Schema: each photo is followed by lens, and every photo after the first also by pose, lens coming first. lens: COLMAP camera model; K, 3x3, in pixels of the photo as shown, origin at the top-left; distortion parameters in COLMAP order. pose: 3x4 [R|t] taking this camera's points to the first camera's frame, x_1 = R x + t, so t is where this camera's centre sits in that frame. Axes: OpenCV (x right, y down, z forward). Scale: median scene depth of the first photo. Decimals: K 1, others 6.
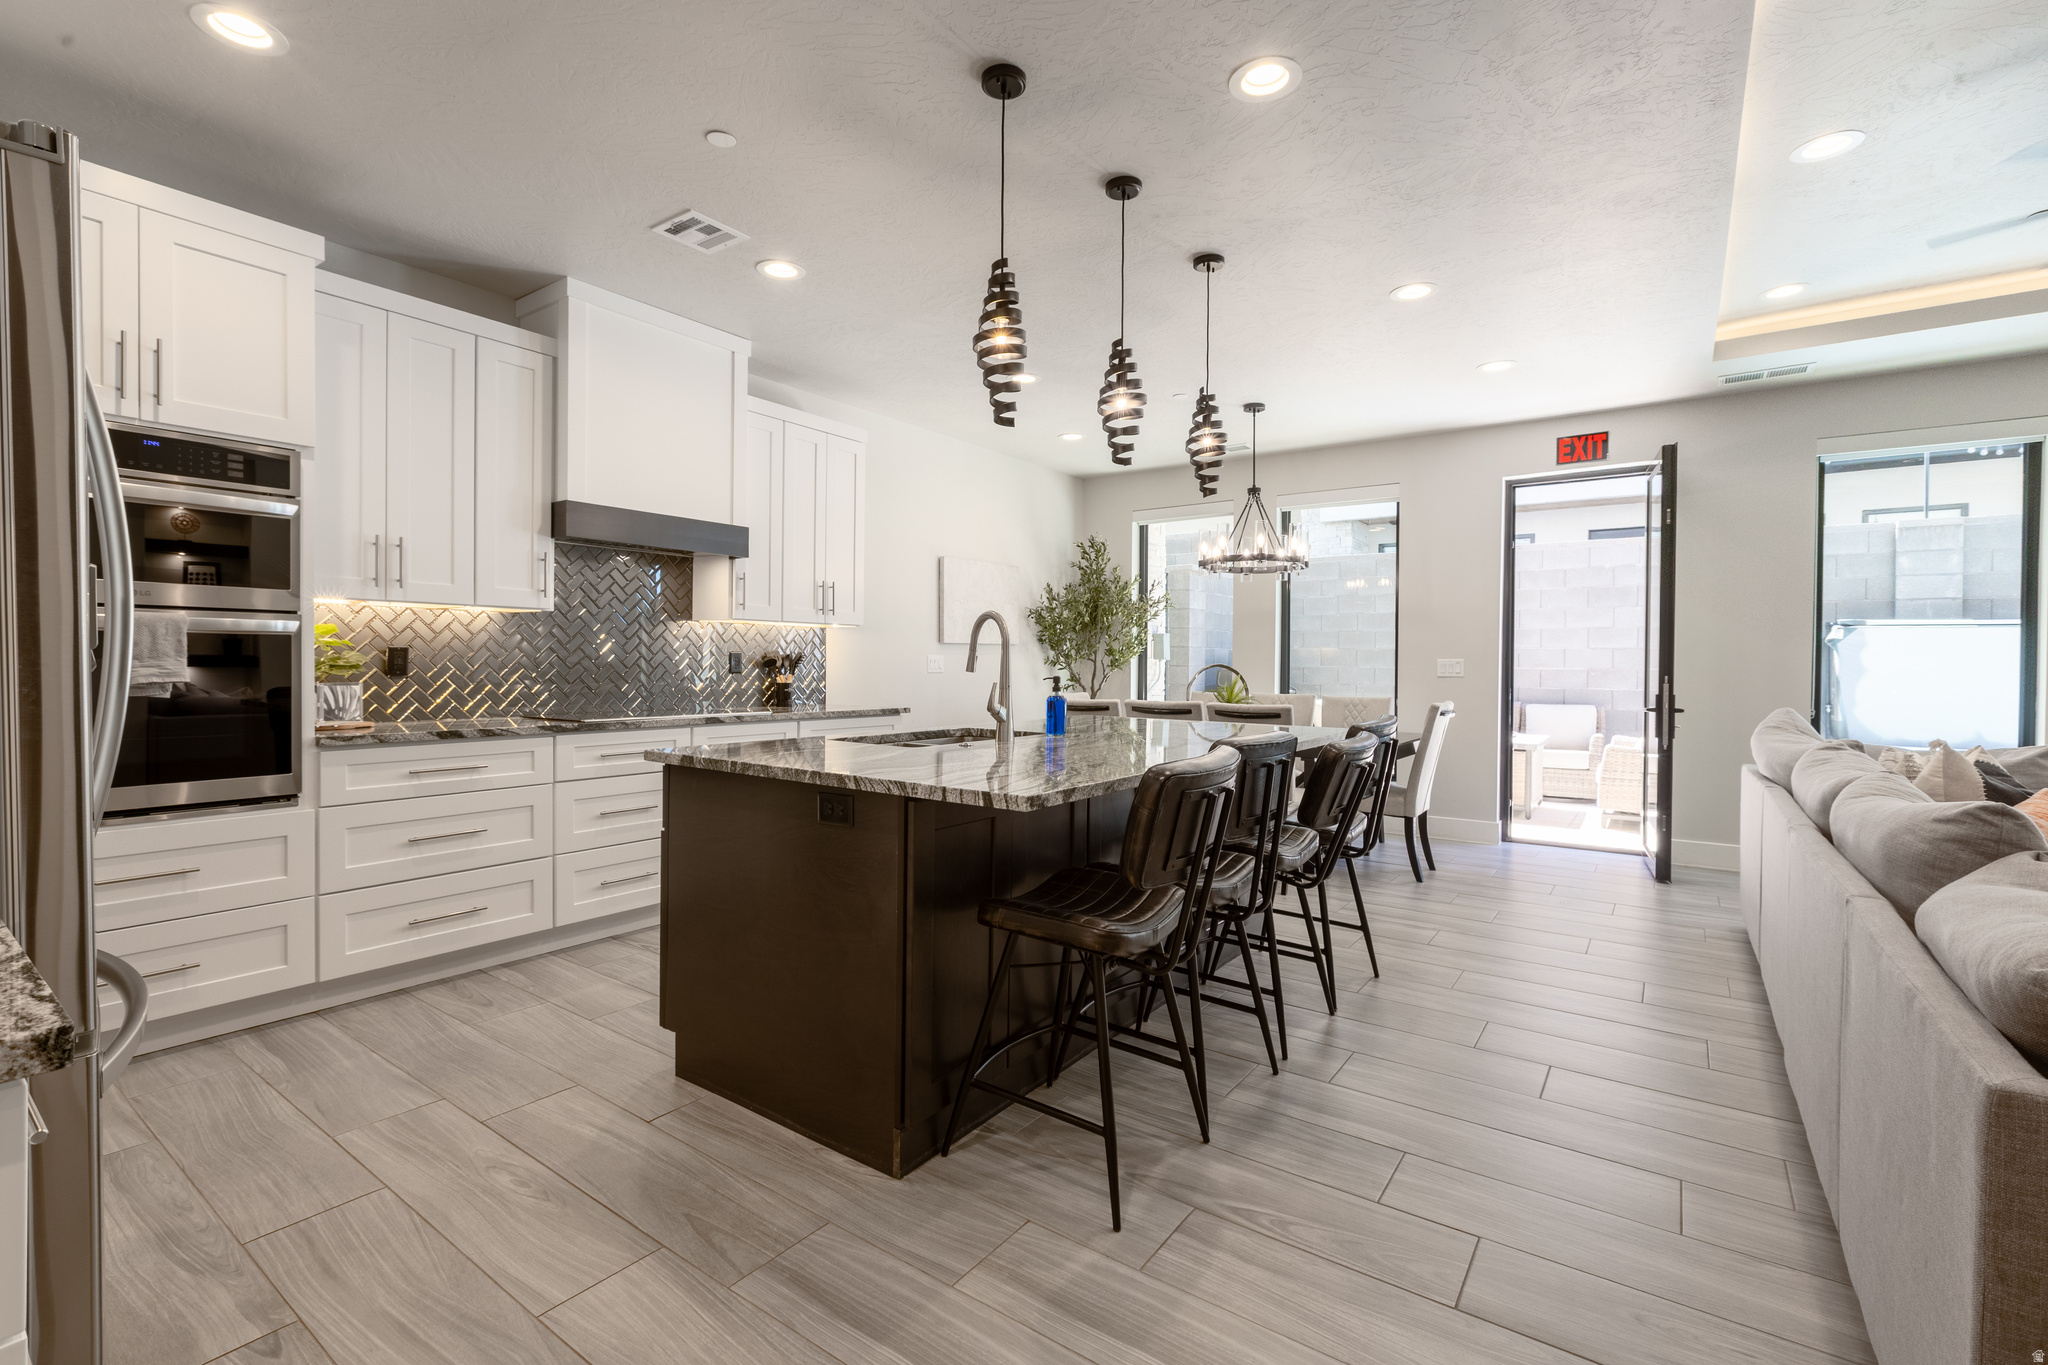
lens RADIAL K [[912.2, 0, 1009.1], [0, 912.2, 674.2], [0, 0, 1]] dist [0.002952, 0.000049]
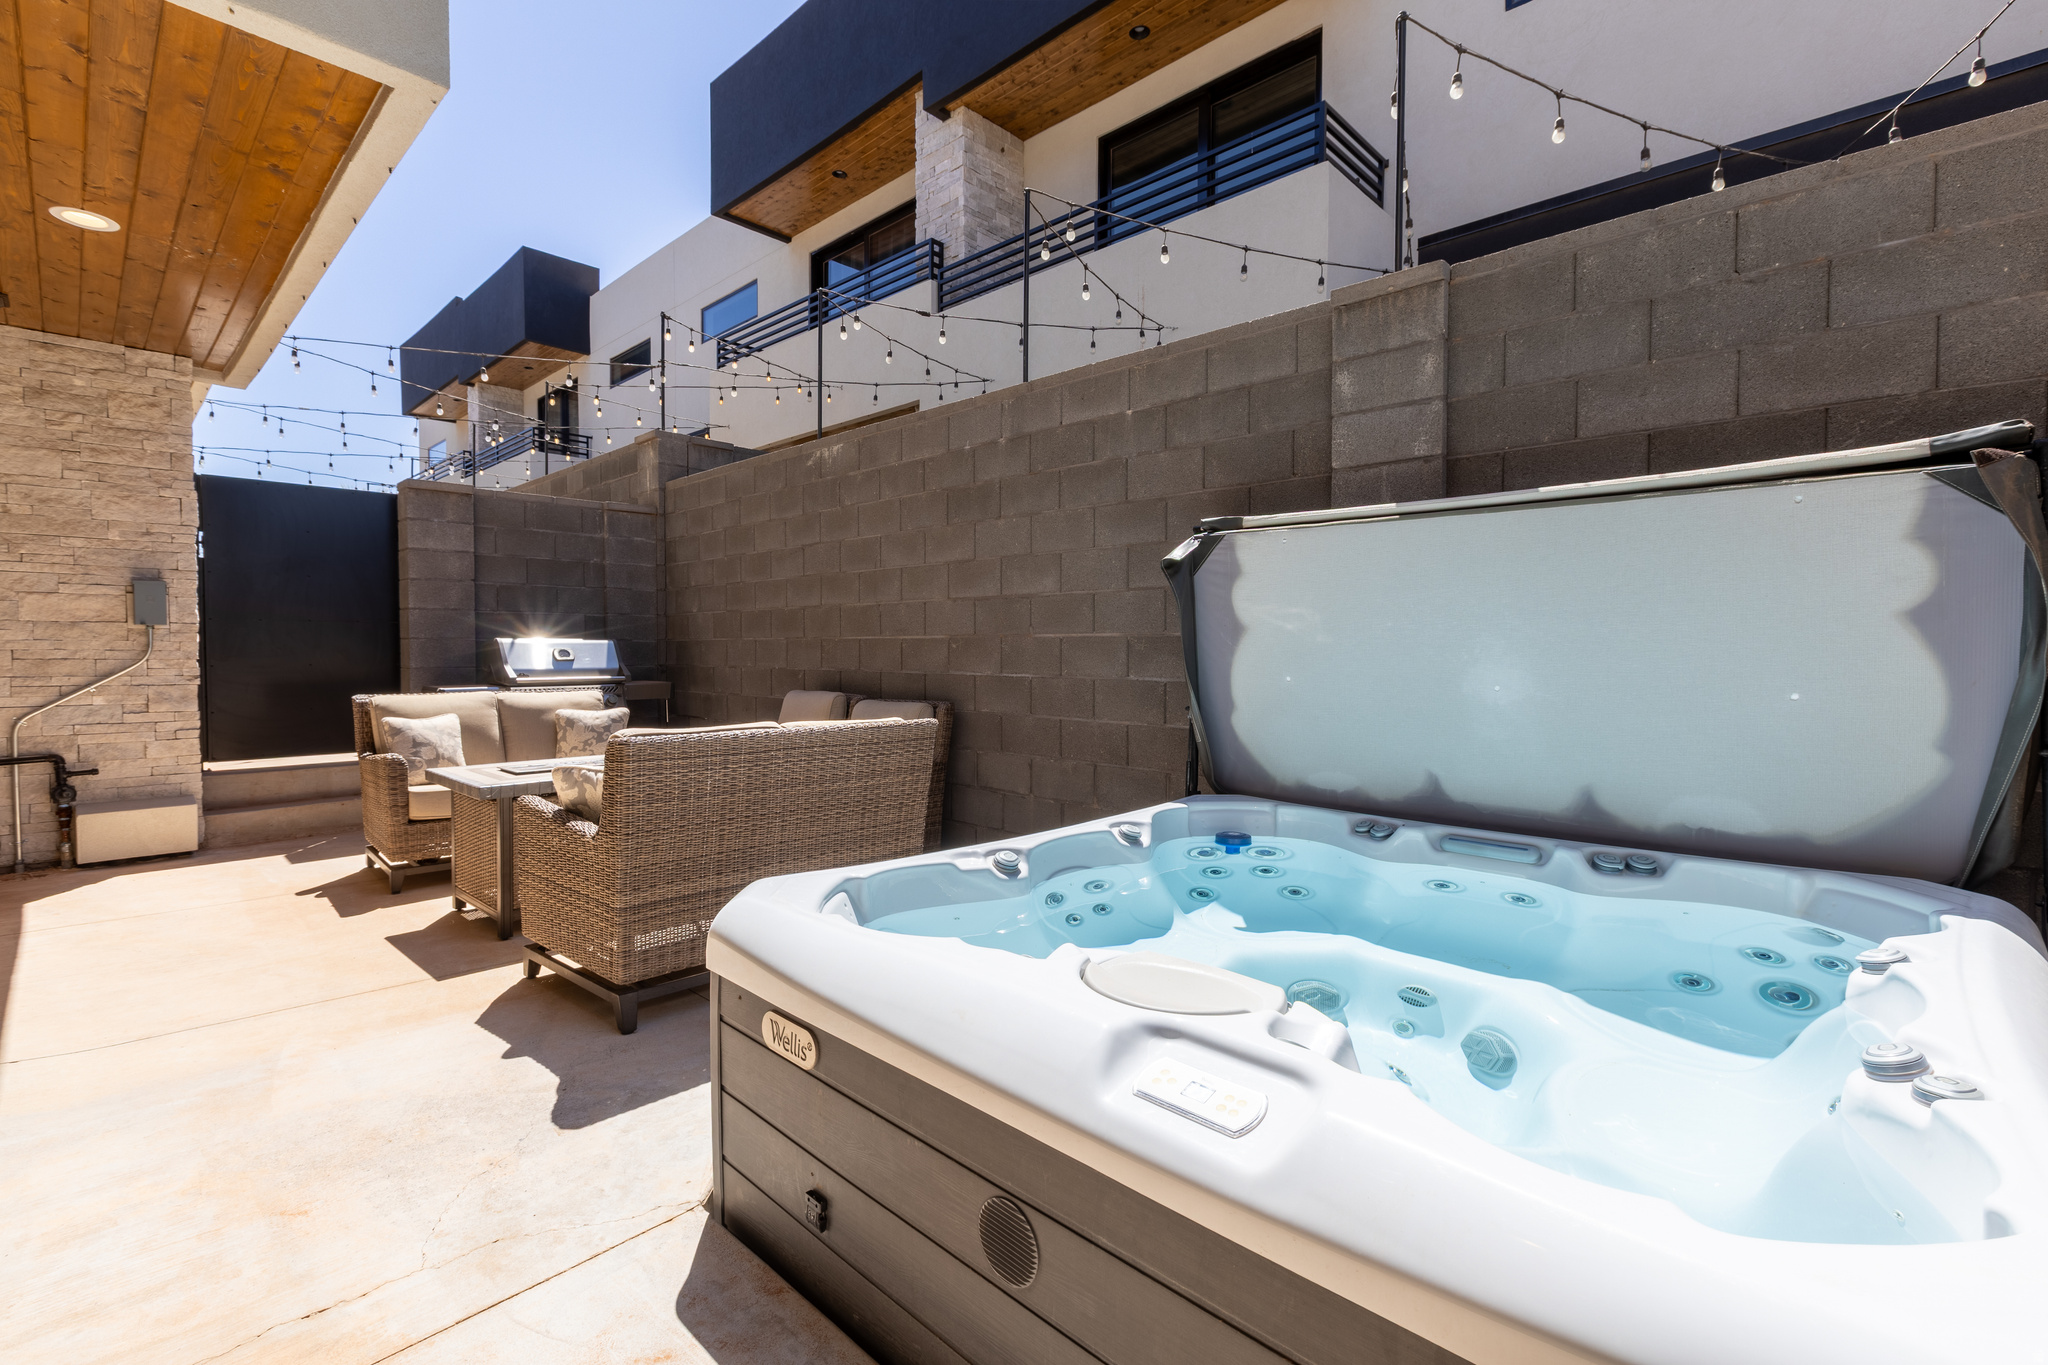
lens RADIAL K [[912.2, 0, 1017.0], [0, 912.2, 680.3], [0, 0, 1]] dist [0.002952, 0.000049]
pose [[0.990239, 0.002187, -0.139360, 0.901736], [-0.000111, 0.999889, 0.014905, 0.014358], [0.139377, -0.014744, 0.990130, 0.550048]]
